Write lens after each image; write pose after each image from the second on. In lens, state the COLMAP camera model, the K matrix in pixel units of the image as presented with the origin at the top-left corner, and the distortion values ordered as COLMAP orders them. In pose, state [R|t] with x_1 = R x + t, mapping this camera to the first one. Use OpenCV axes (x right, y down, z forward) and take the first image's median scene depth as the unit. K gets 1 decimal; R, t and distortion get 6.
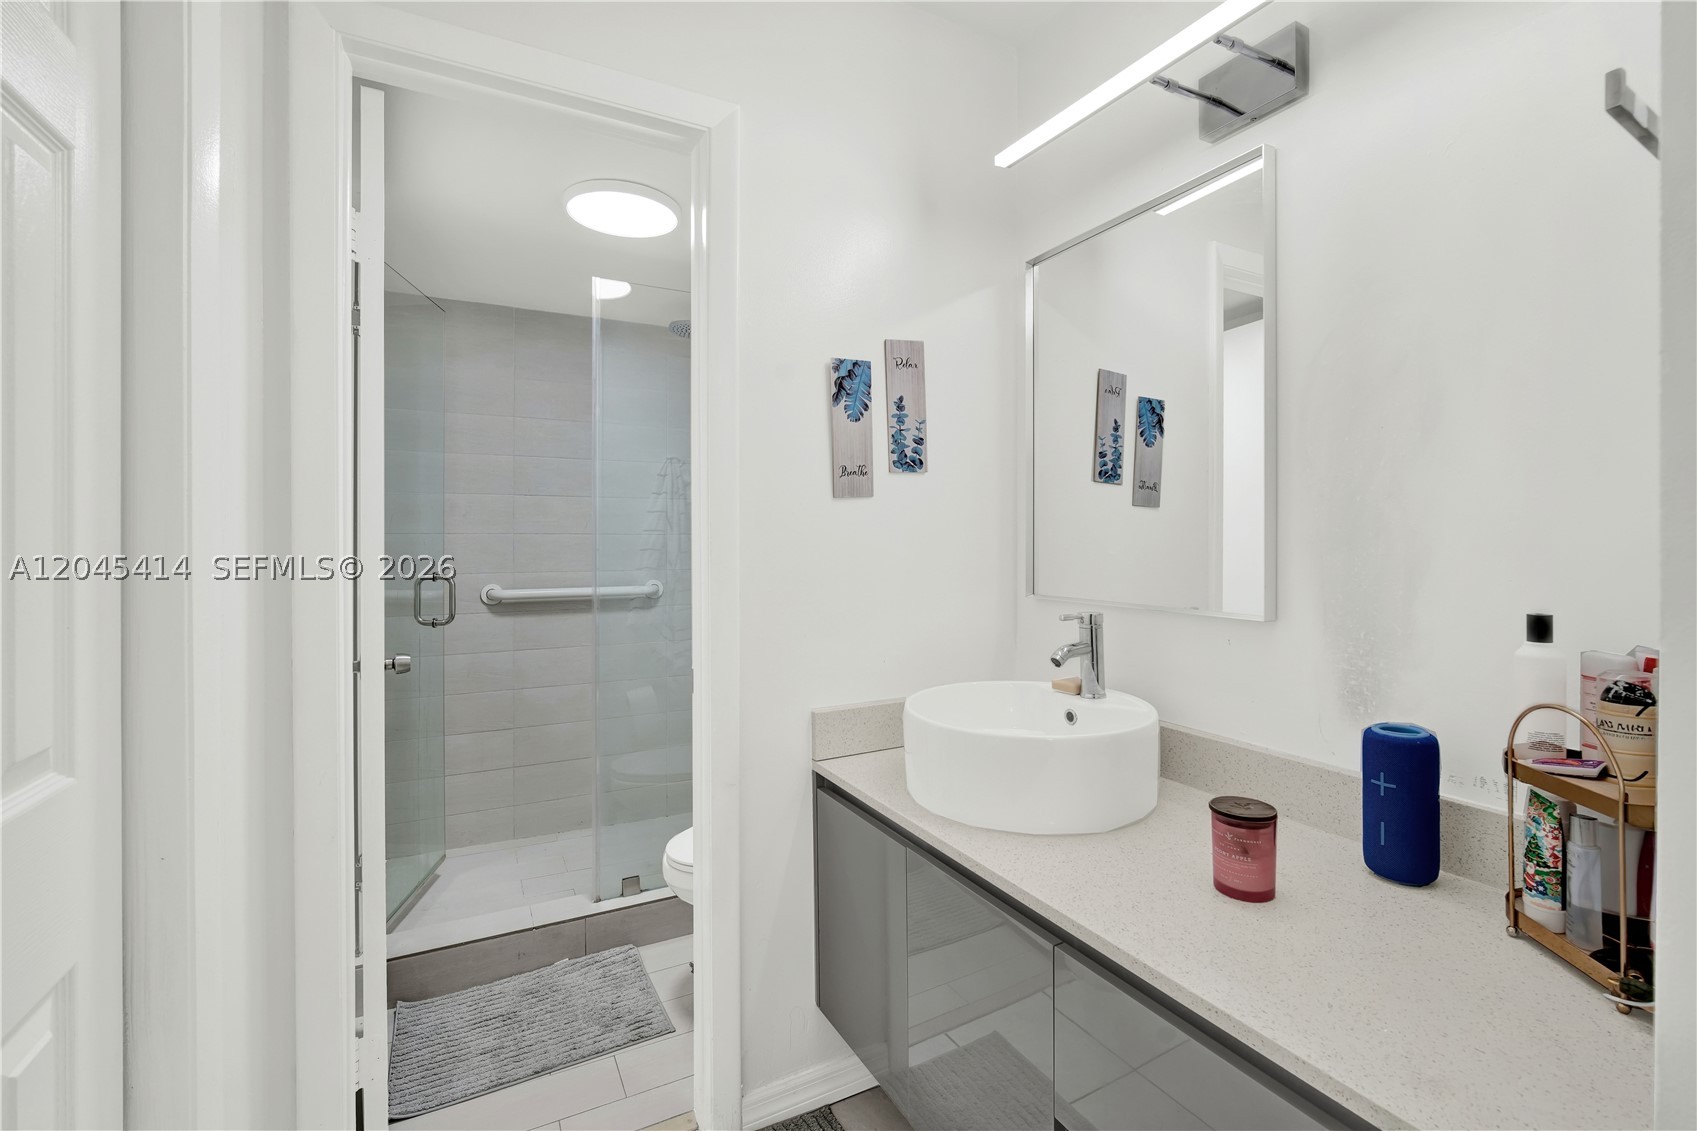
lens RADIAL K [[765.5, 0, 866.4], [0, 765.5, 539.0], [0, 0, 1]] dist [-0.013785, 0.004414]
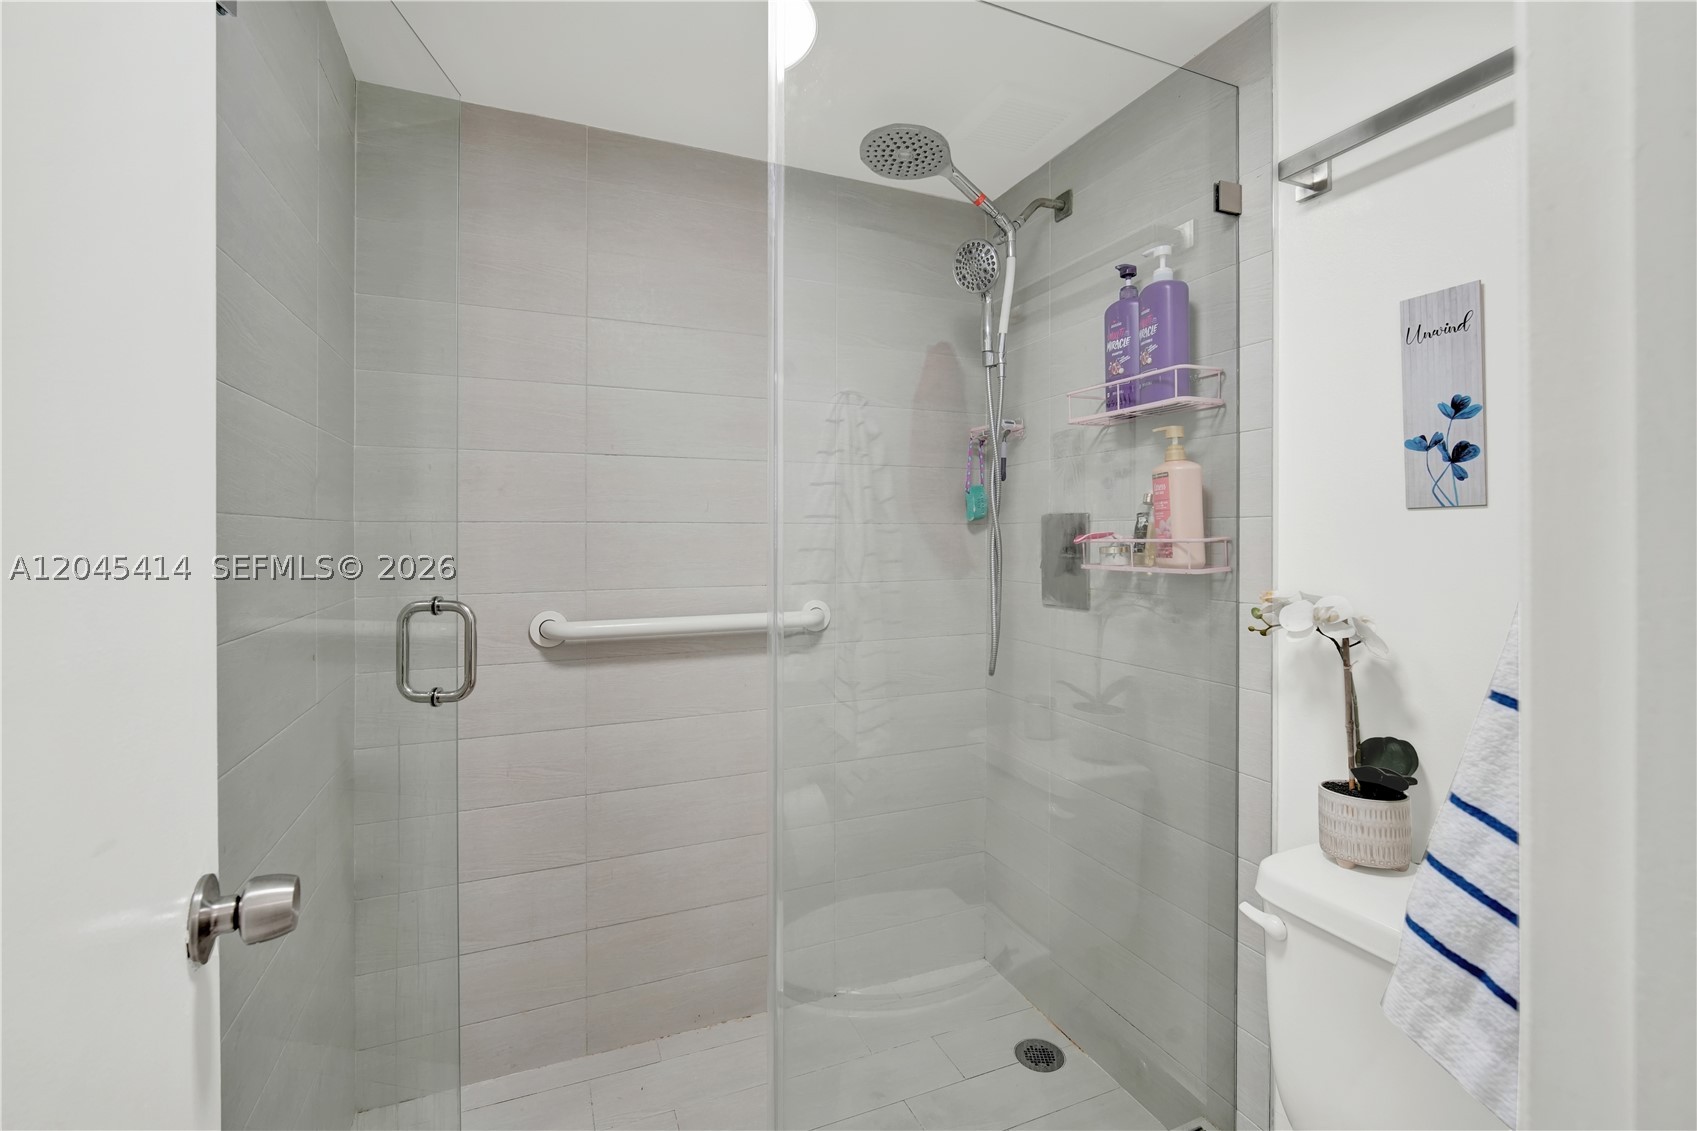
lens RADIAL K [[765.5, 0, 864.3], [0, 765.5, 536.1], [0, 0, 1]] dist [-0.013785, 0.004414]
pose [[0.997326, -0.001536, -0.073063, -0.349482], [0.001484, 0.999999, -0.000776, 0.006948], [0.073064, 0.000665, 0.997327, 0.731623]]
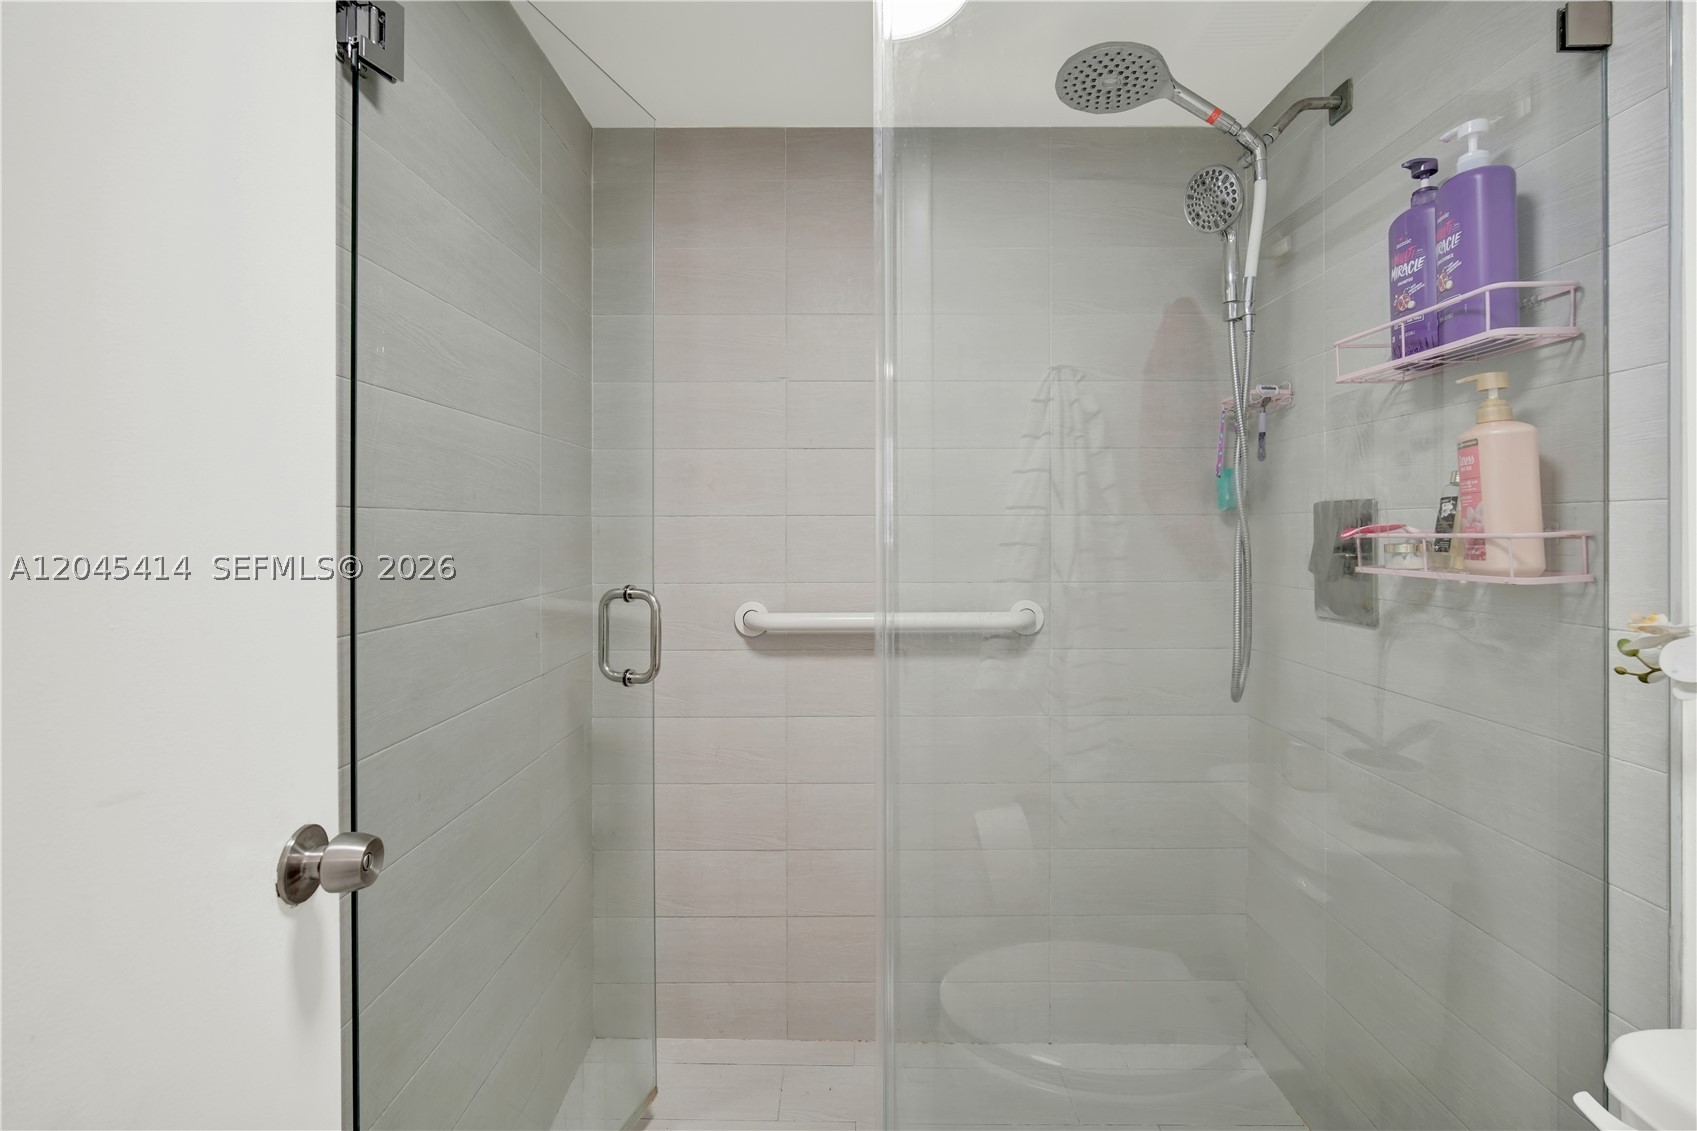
lens RADIAL K [[765.5, 0, 844.7], [0, 765.5, 528.2], [0, 0, 1]] dist [-0.013785, 0.004414]
pose [[0.881676, -0.002349, -0.471849, -0.243493], [0.000727, 0.999993, -0.003621, 0.007771], [0.471854, 0.002849, 0.881672, 0.832350]]
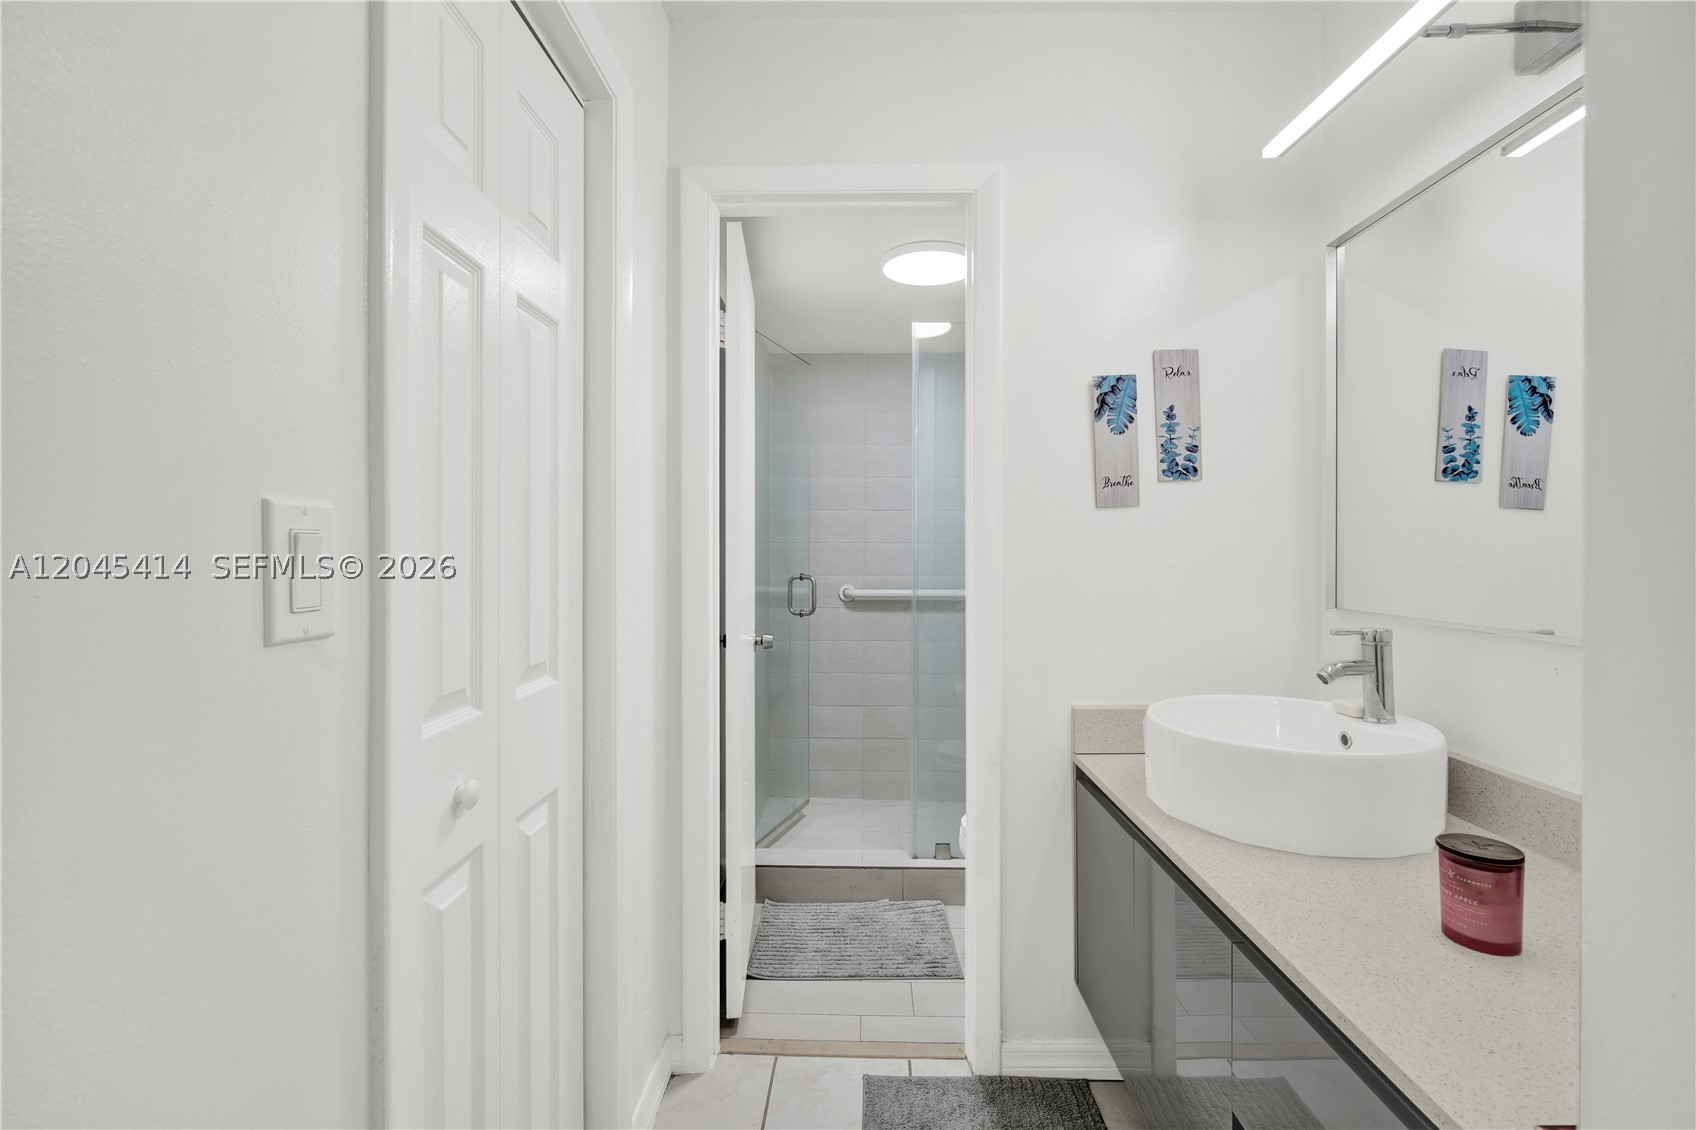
lens RADIAL K [[765.1, 0, 840.4], [0, 765.1, 548.3], [0, 0, 1]] dist [-0.013785, 0.004414]
pose [[0.865915, 0.002688, -0.500185, 0.168011], [-0.002391, 0.999996, 0.001234, 0.001183], [0.500186, 0.000127, 0.865918, -0.084564]]
